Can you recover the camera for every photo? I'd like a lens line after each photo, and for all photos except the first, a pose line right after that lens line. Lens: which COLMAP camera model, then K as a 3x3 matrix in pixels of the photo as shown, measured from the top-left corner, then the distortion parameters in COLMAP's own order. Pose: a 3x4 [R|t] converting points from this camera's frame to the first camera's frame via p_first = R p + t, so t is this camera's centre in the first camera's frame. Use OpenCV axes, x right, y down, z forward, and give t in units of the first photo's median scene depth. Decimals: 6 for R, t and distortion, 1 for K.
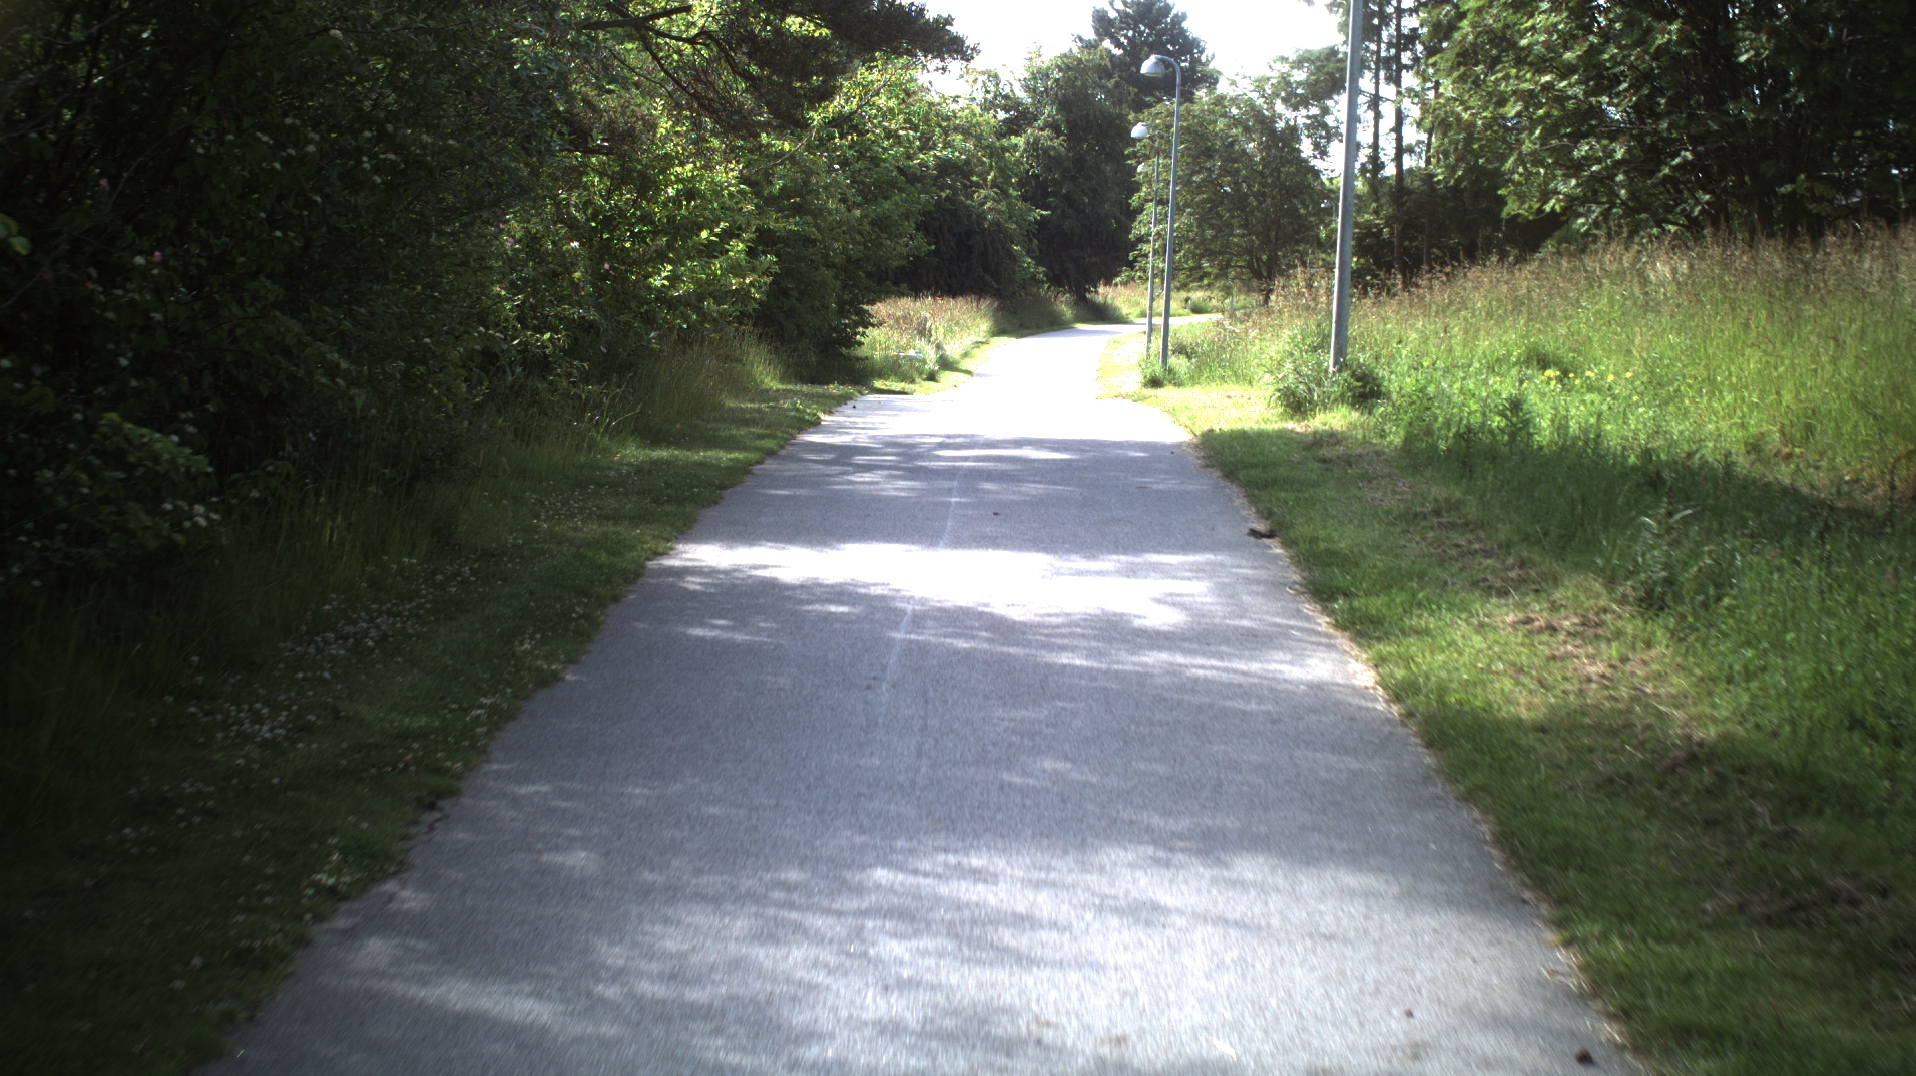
lens RADIAL K [[3313.2, 0, 958.0], [0, 3313.2, 538.0], [0, 0, 1]] dist [-0.286533, 0.275535]
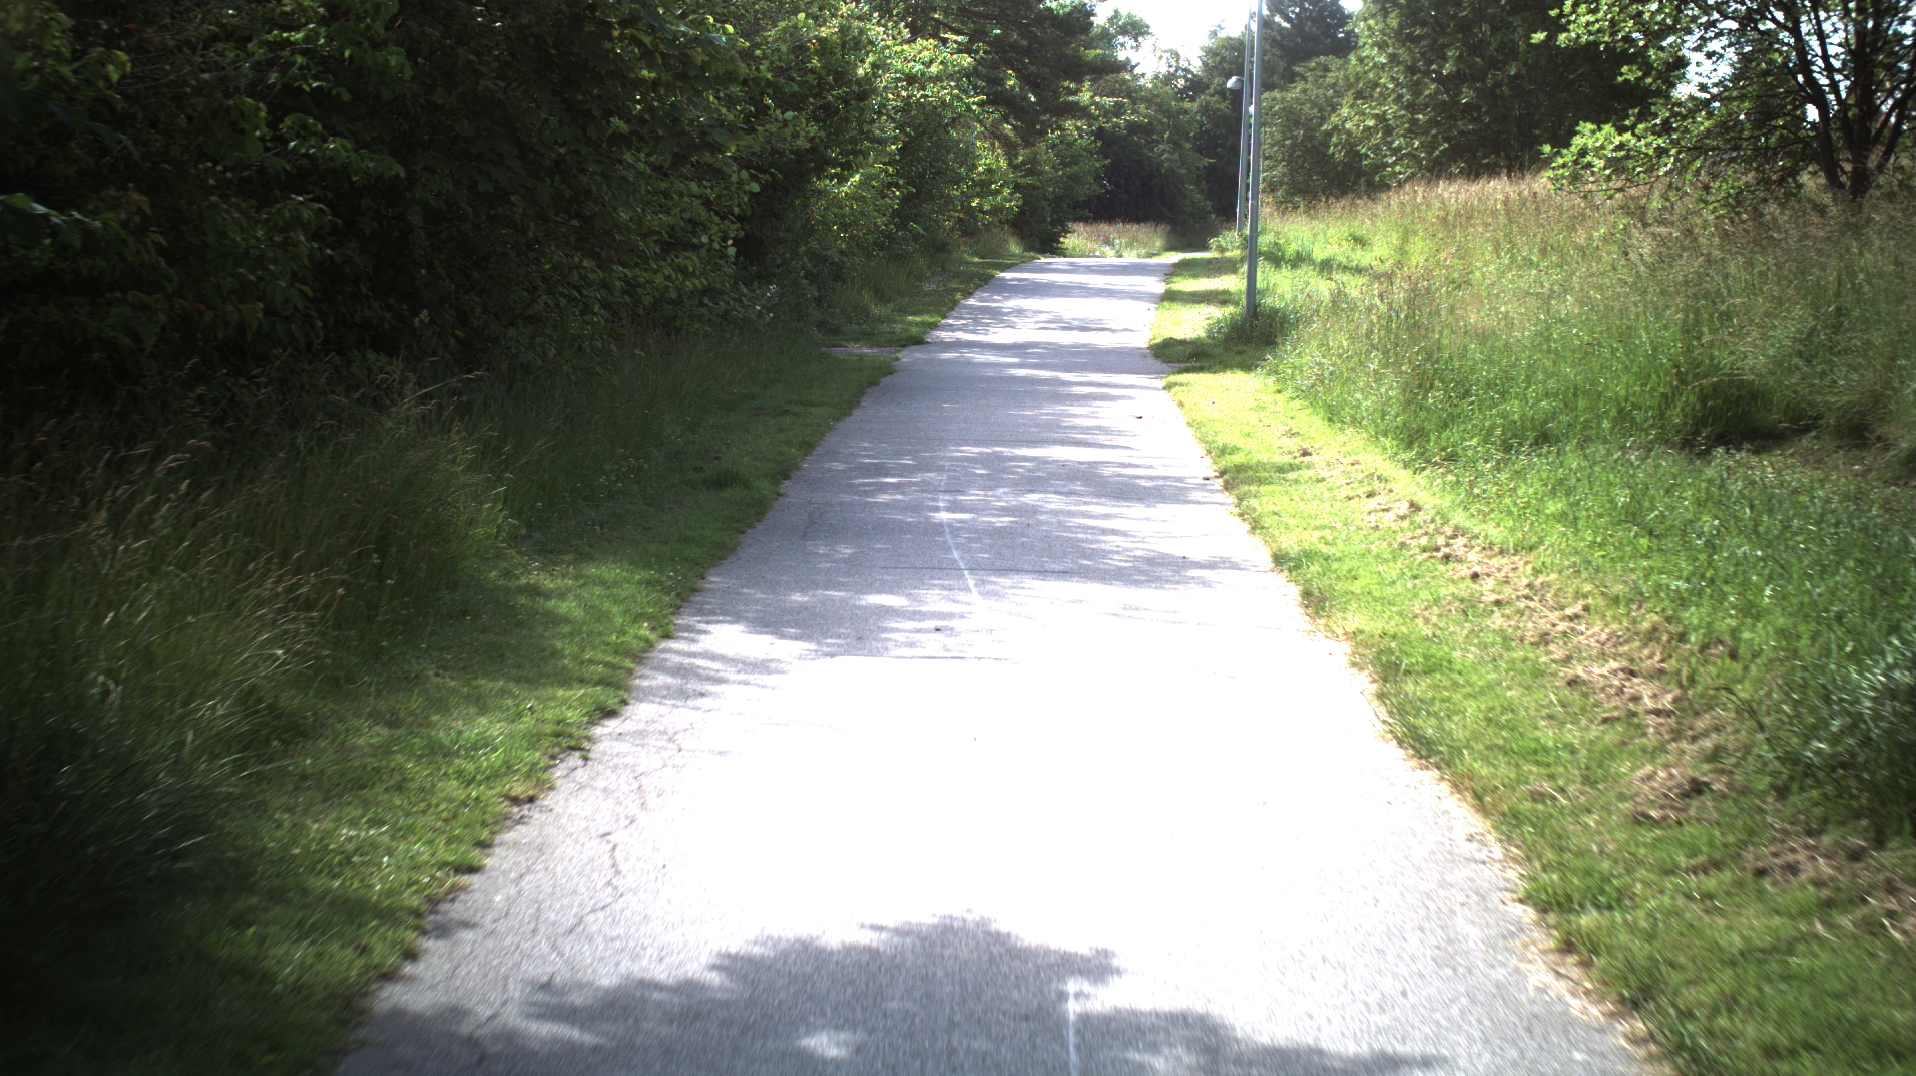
lens RADIAL K [[3313.2, 0, 958.0], [0, 3313.2, 538.0], [0, 0, 1]] dist [-0.286533, 0.275535]
pose [[0.997747, 0.001534, -0.067068, 0.048233], [-0.000258, 0.999819, 0.019031, 0.095570], [0.067085, -0.018971, 0.997567, -1.129753]]
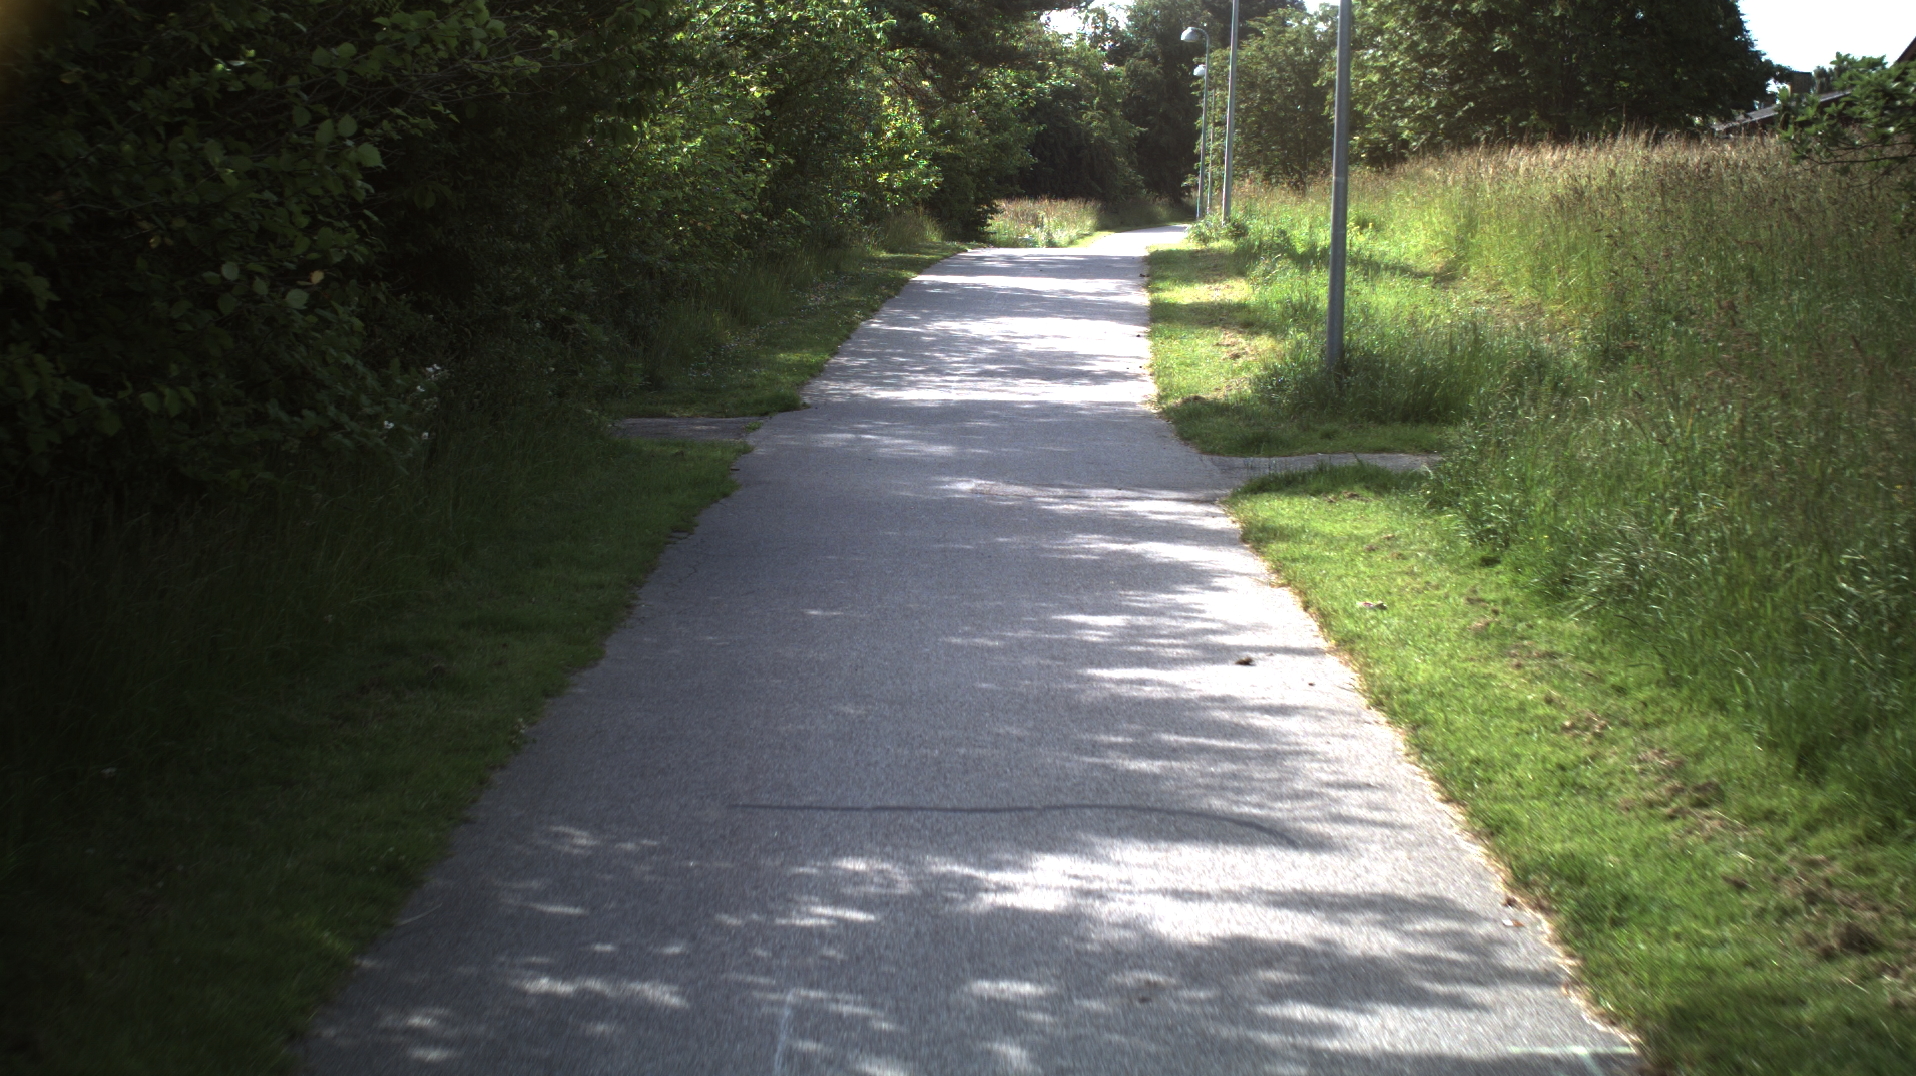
lens RADIAL K [[3313.2, 0, 958.0], [0, 3313.2, 538.0], [0, 0, 1]] dist [-0.286533, 0.275535]
pose [[0.999191, -0.002642, -0.040126, 0.022909], [0.003729, 0.999627, 0.027048, 0.059902], [0.040039, -0.027176, 0.998828, -0.706312]]
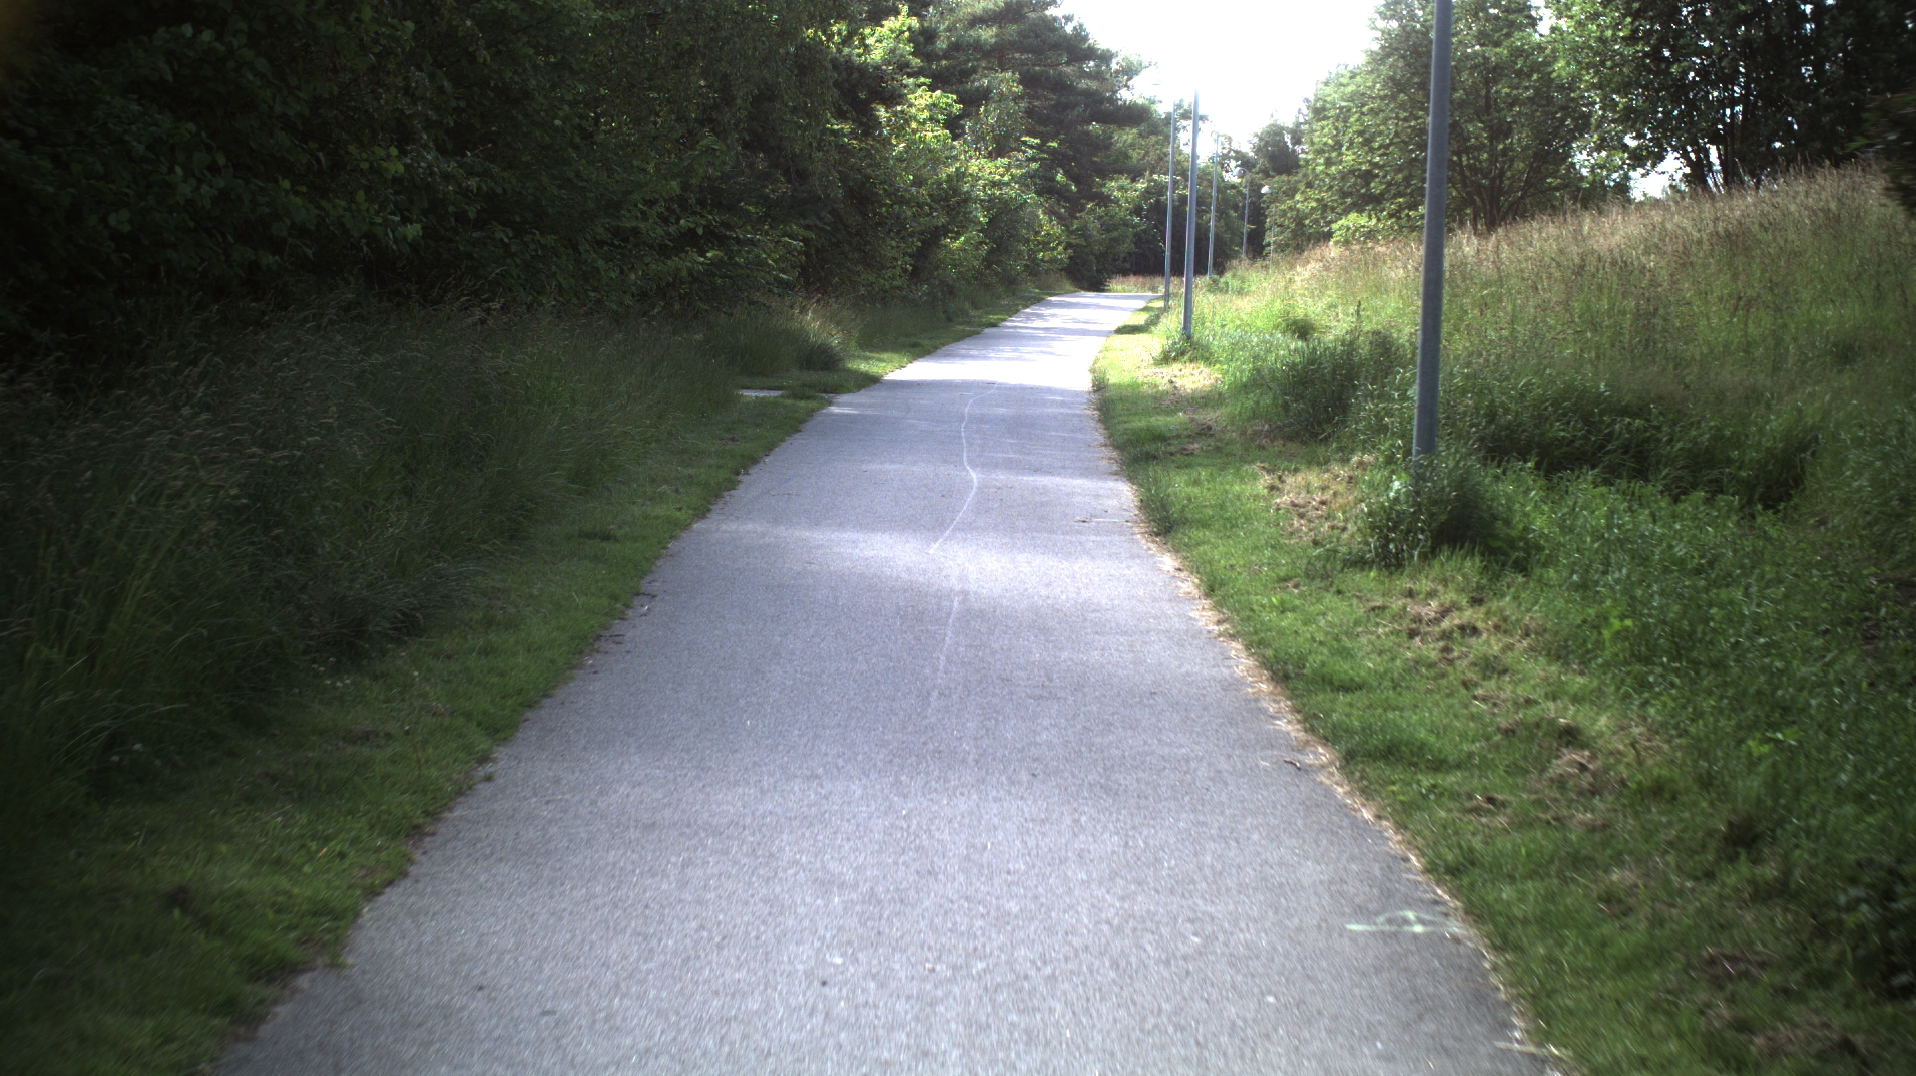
lens RADIAL K [[3313.2, 0, 958.0], [0, 3313.2, 538.0], [0, 0, 1]] dist [-0.286533, 0.275535]
pose [[0.995189, 0.012279, -0.097202, 0.143571], [-0.012238, 0.999925, 0.001013, 0.184015], [0.097207, 0.000181, 0.995264, -2.117069]]
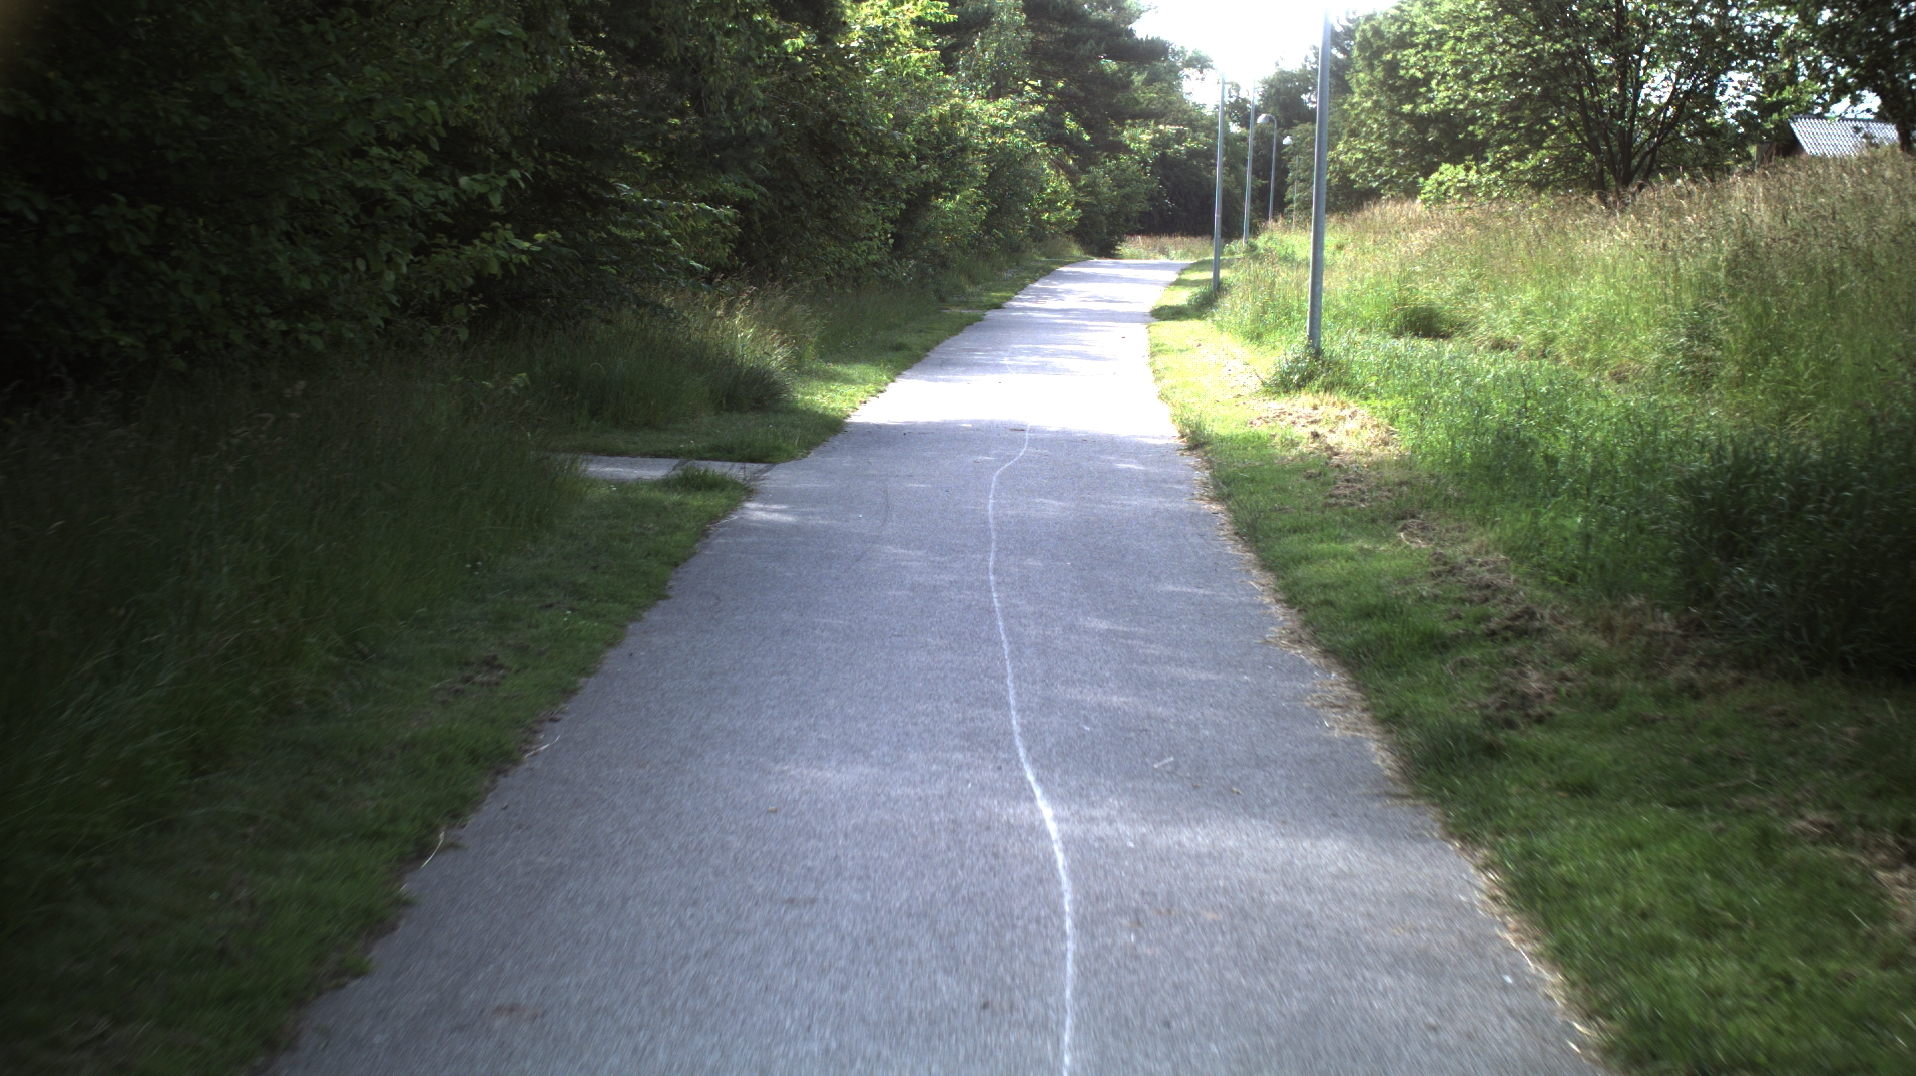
lens RADIAL K [[3313.2, 0, 958.0], [0, 3313.2, 538.0], [0, 0, 1]] dist [-0.286533, 0.275535]
pose [[0.995669, 0.008648, -0.092564, 0.096351], [-0.007370, 0.999873, 0.014139, 0.144447], [0.092675, -0.013396, 0.995606, -1.694160]]
